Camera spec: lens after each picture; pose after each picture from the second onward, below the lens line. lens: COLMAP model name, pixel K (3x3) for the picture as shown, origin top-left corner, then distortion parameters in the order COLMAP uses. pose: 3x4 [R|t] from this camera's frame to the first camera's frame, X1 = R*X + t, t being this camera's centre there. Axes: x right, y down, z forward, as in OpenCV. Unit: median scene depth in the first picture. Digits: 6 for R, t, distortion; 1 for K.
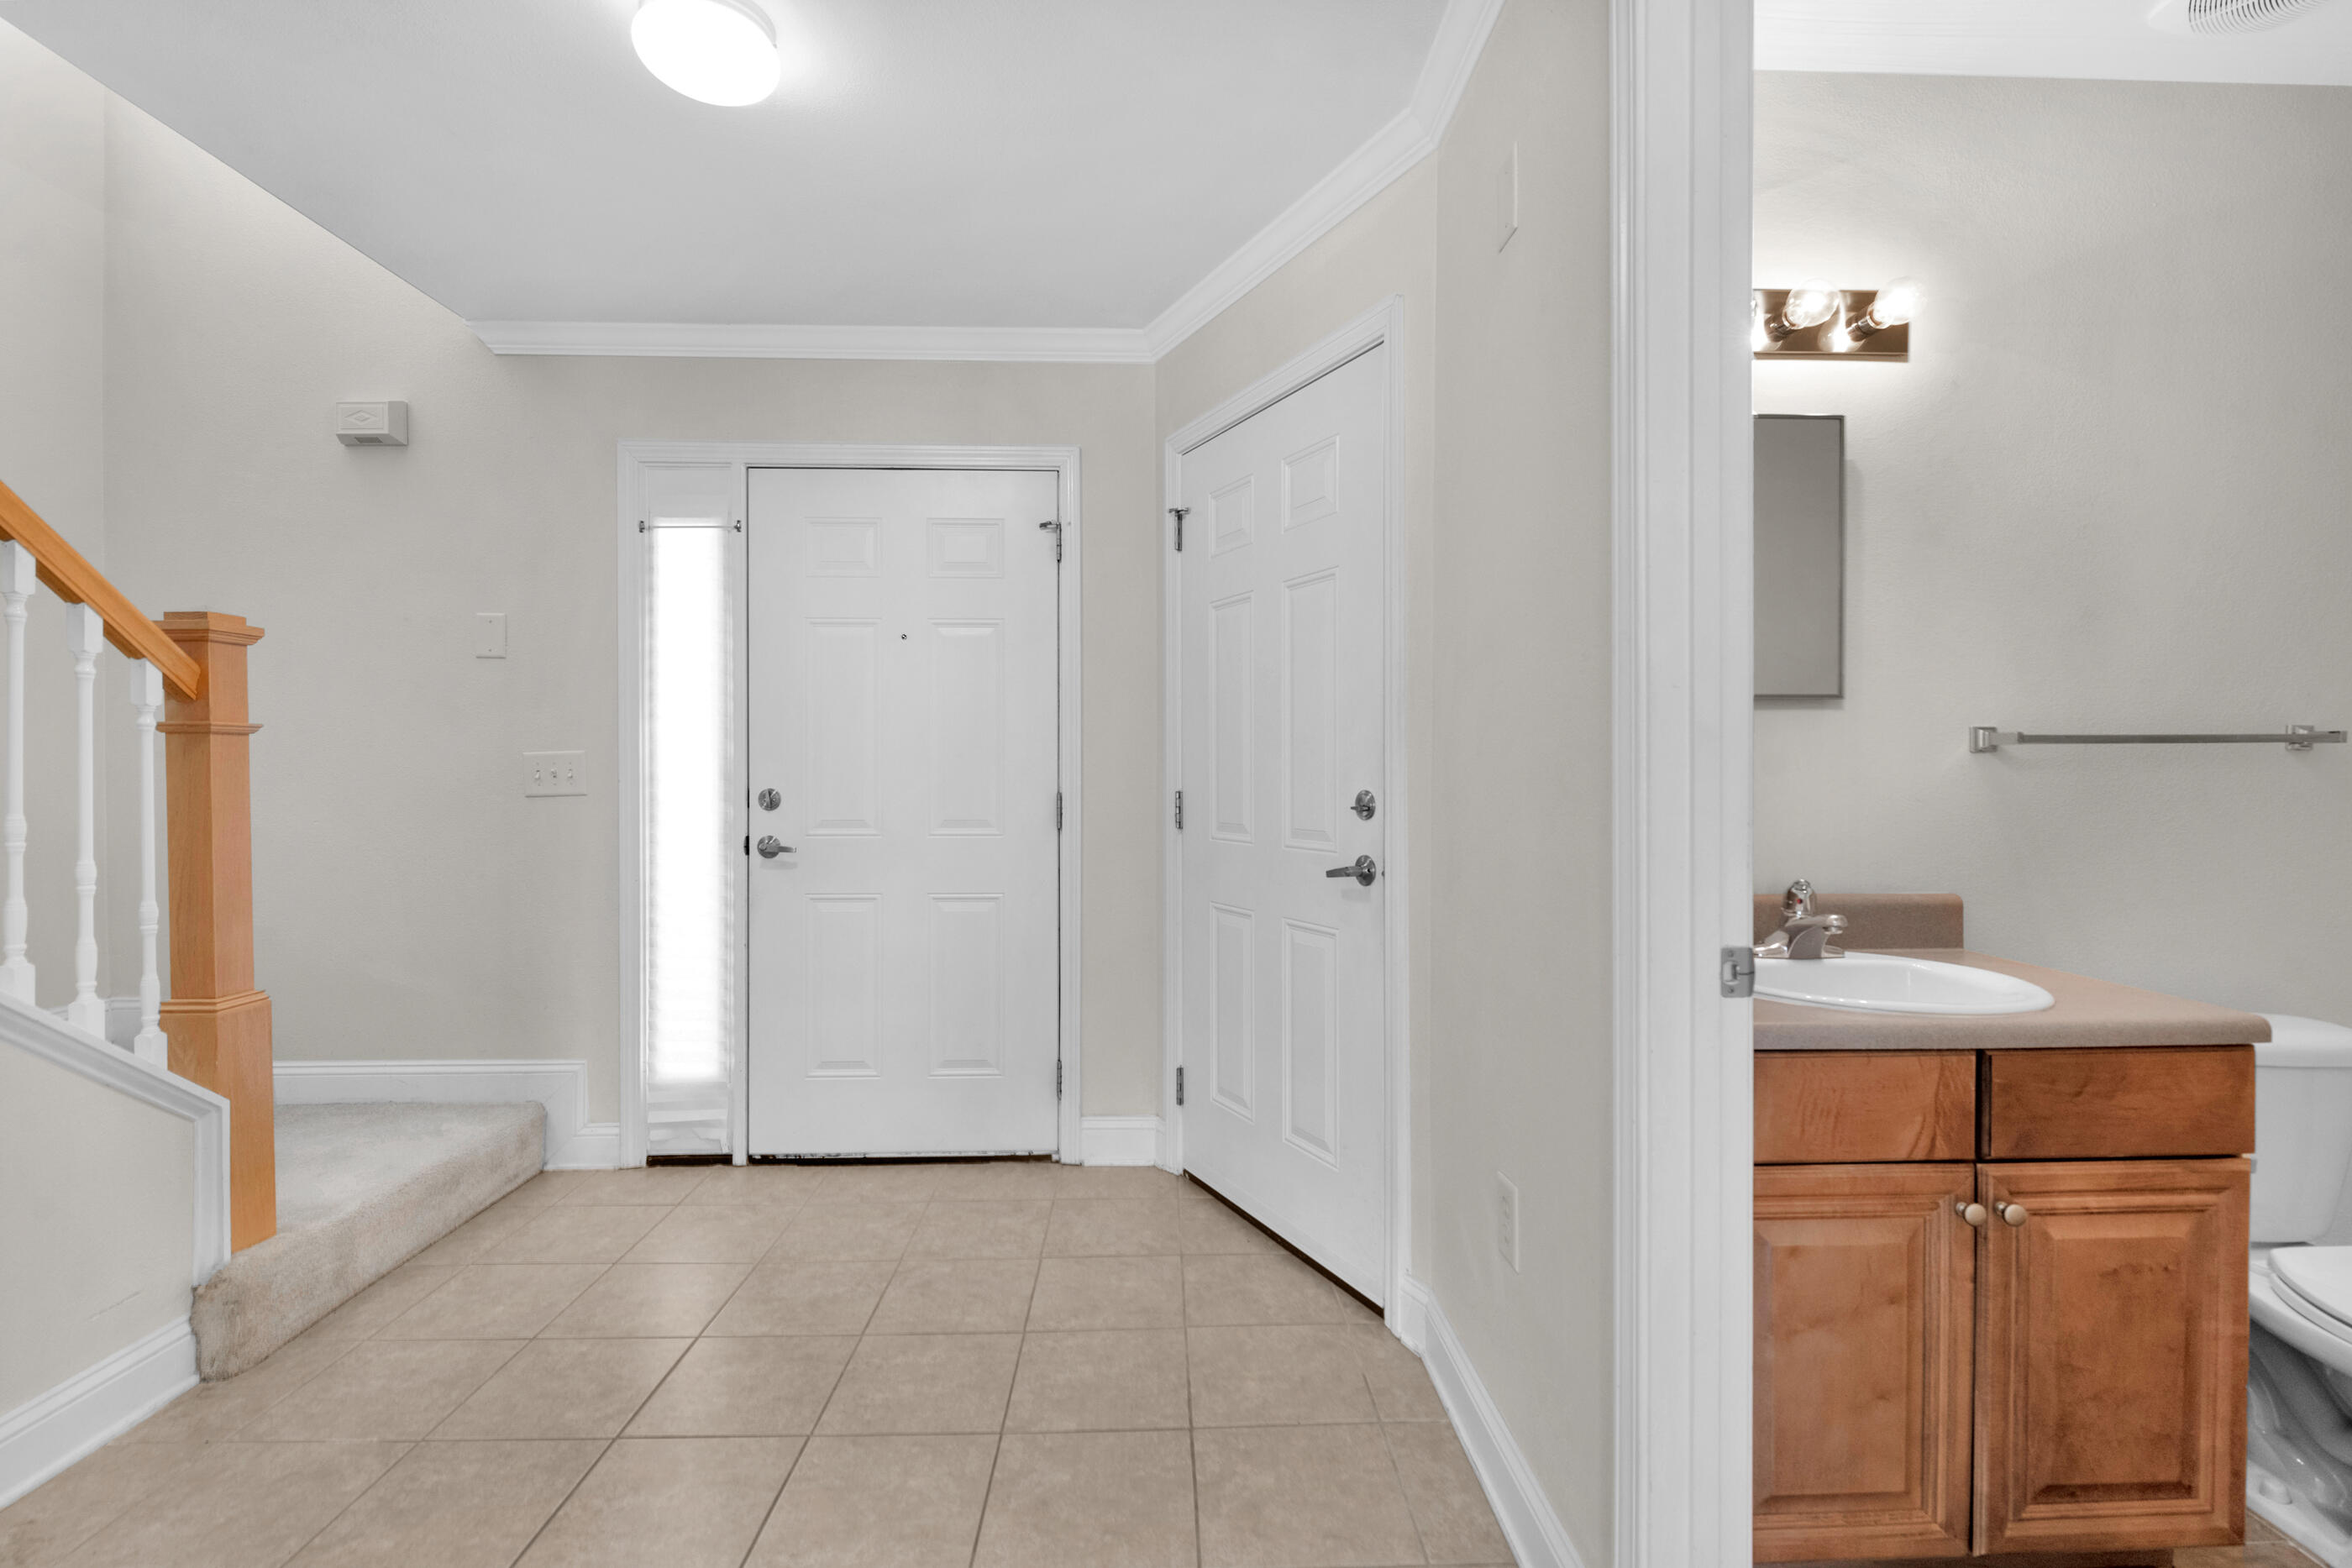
lens RADIAL K [[1019.2, 0, 1178.3], [0, 1019.2, 774.9], [0, 0, 1]] dist [0.002189, -0.000003]
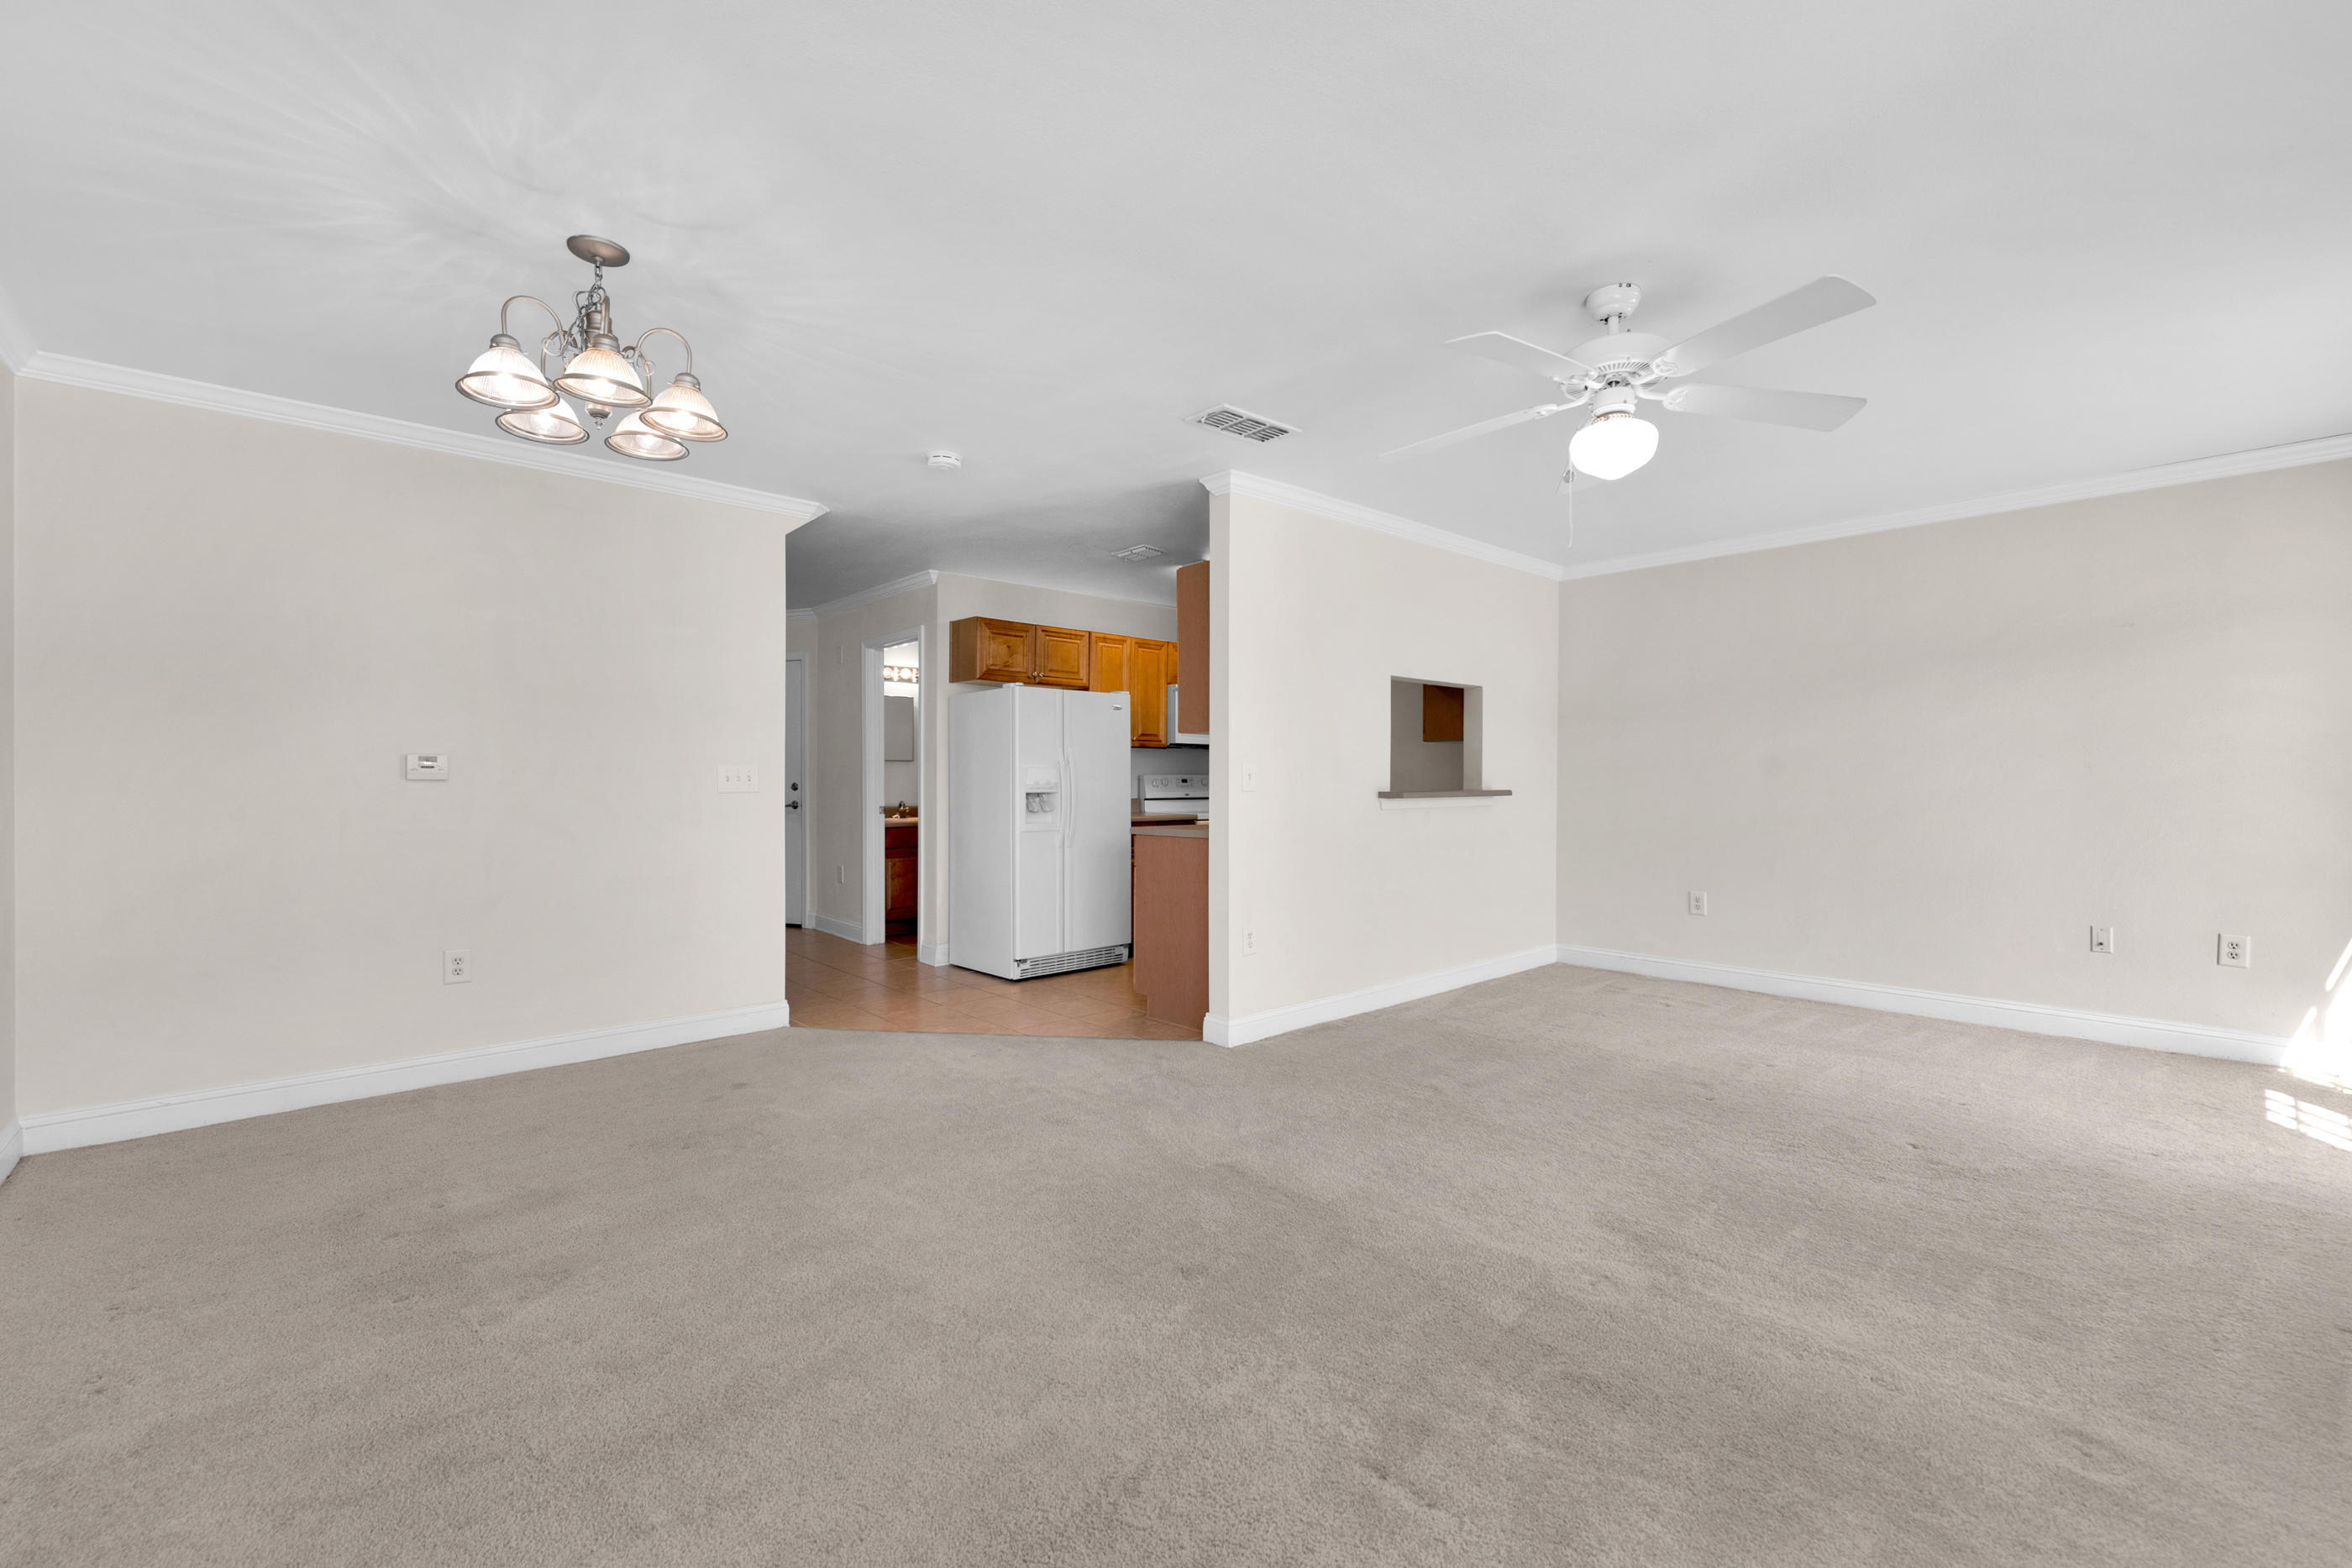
lens RADIAL K [[956.7, 0, 1178.3], [0, 956.7, 775.3], [0, 0, 1]] dist [-0.002541, -0.000311]
pose [[0.754741, 0.005093, 0.656003, -0.755508], [0.001185, 0.999958, -0.009127, 0.015615], [-0.656022, 0.007666, 0.754703, -1.823939]]
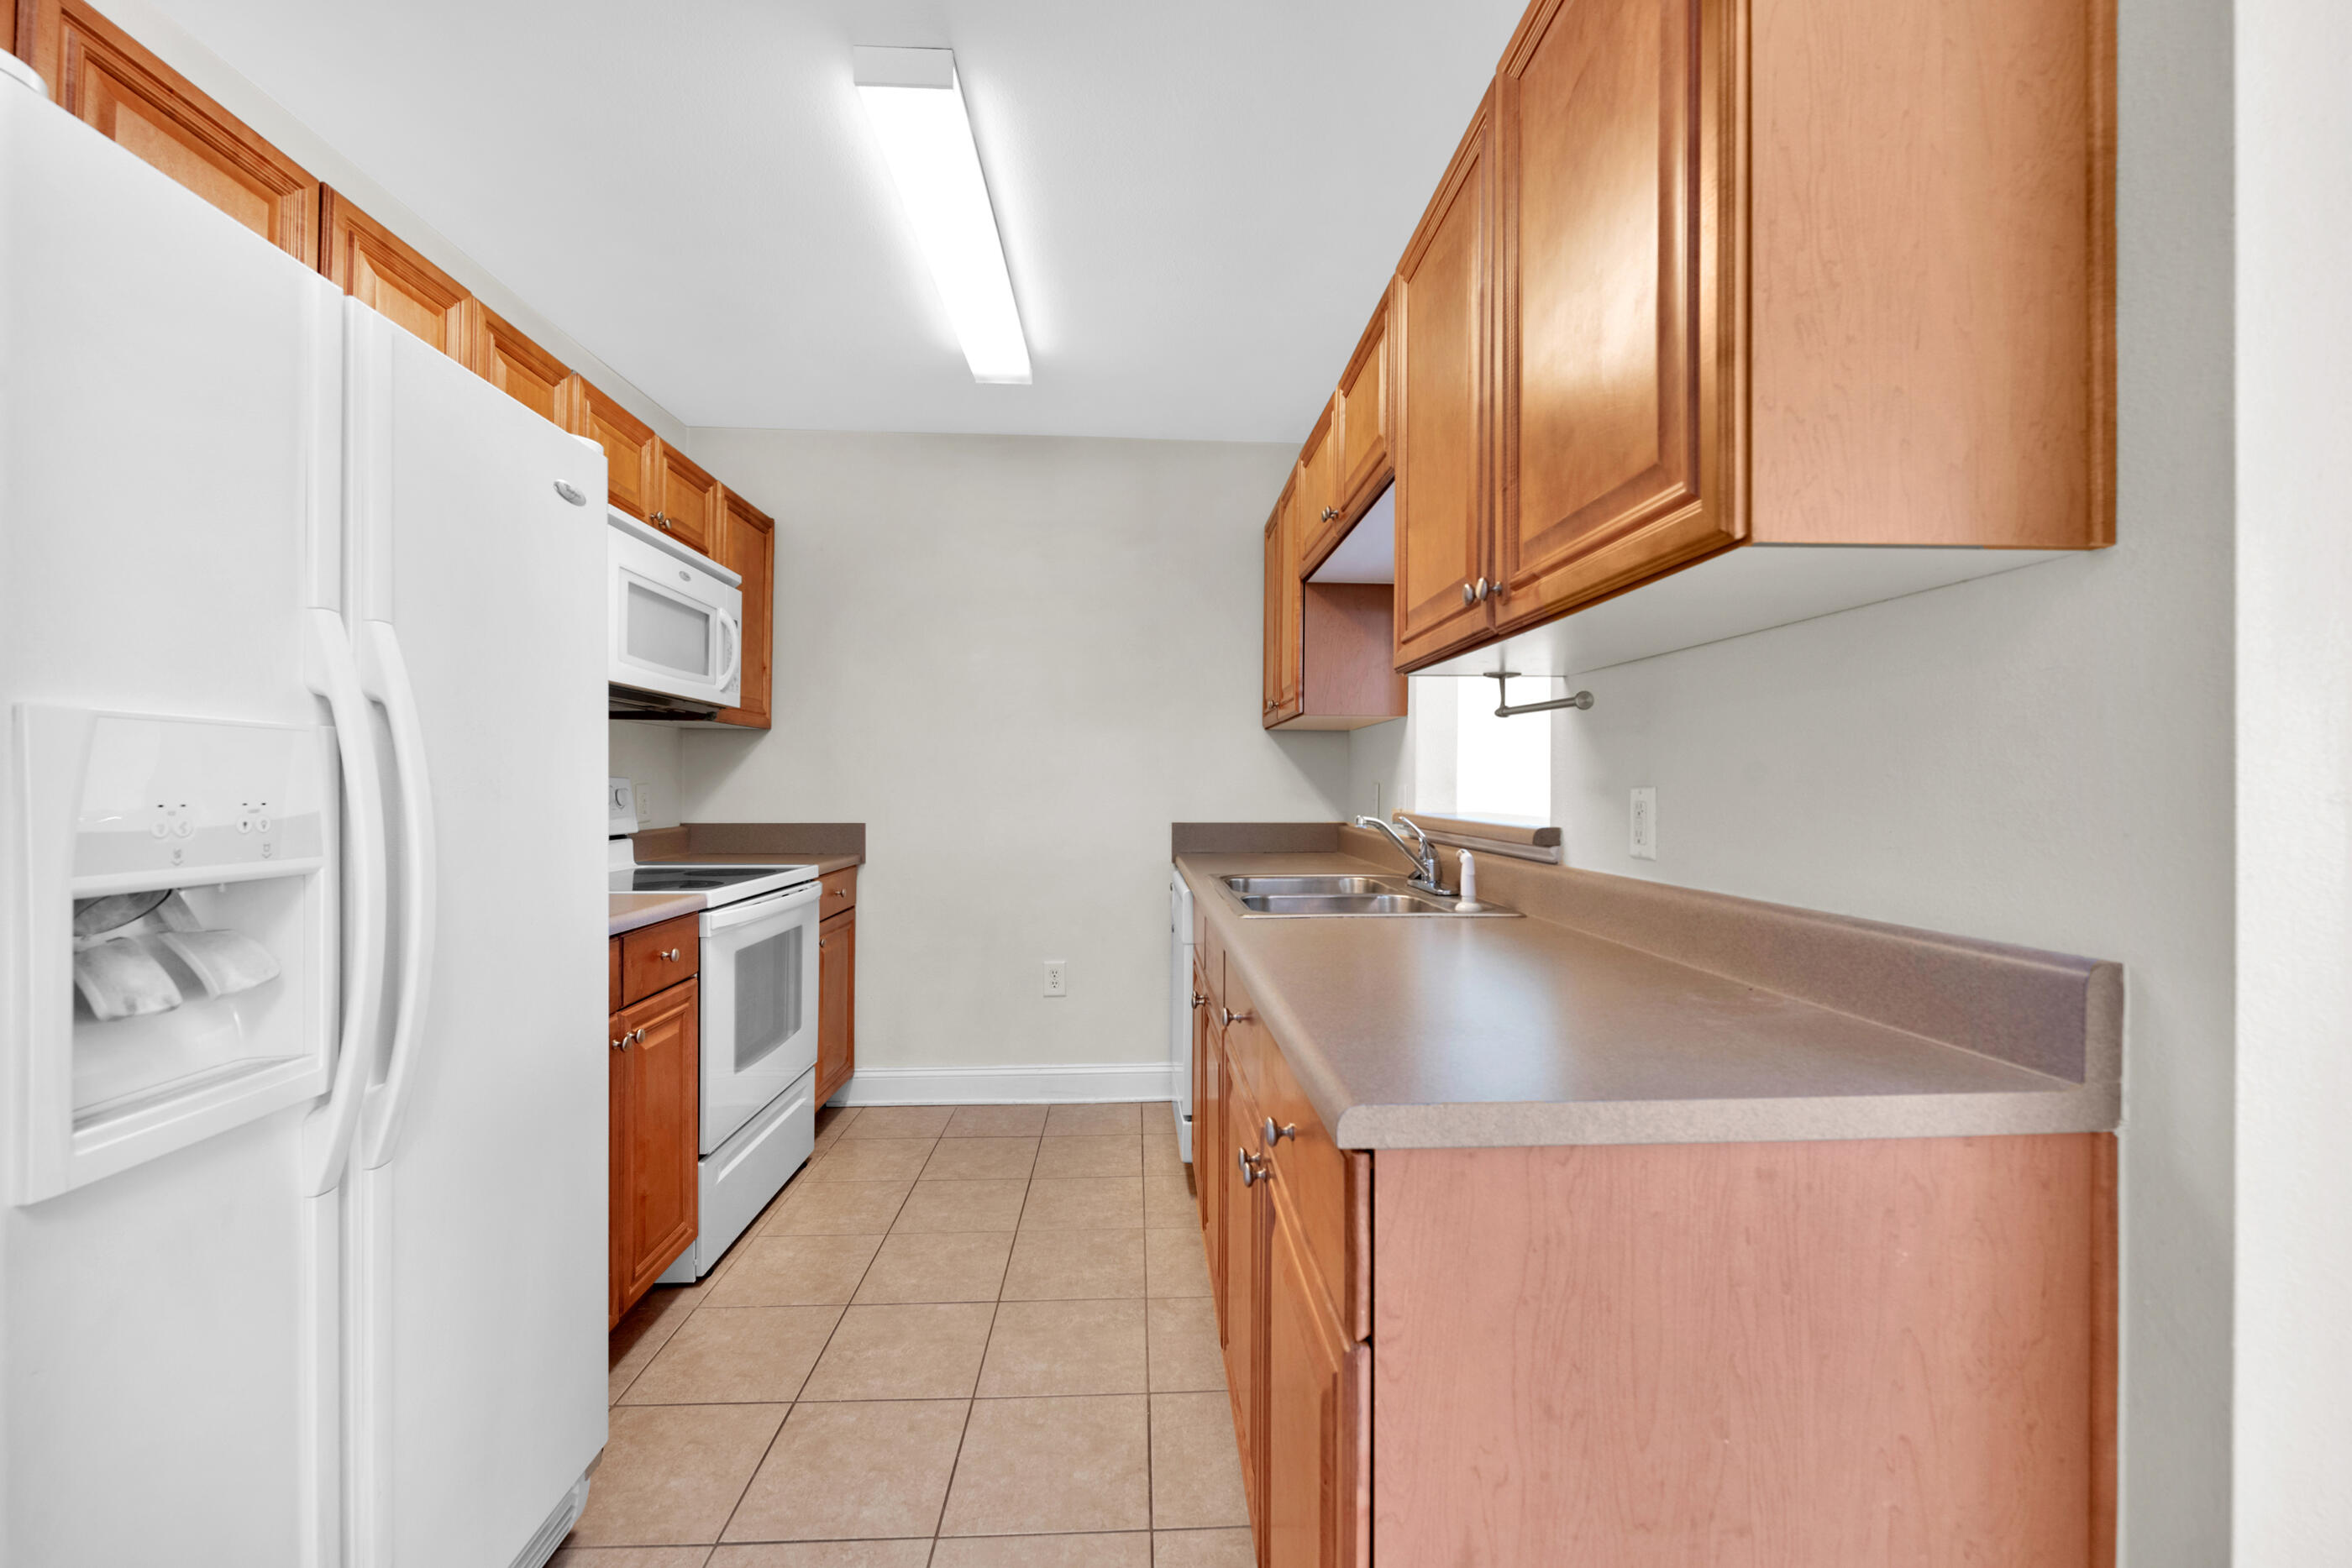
lens RADIAL K [[956.7, 0, 1178.3], [0, 956.7, 775.3], [0, 0, 1]] dist [-0.002541, -0.000311]
pose [[-0.032696, 0.013626, 0.999372, -0.035804], [-0.000027, 0.999907, -0.013634, 0.003375], [-0.999465, -0.000473, -0.032693, -0.539352]]
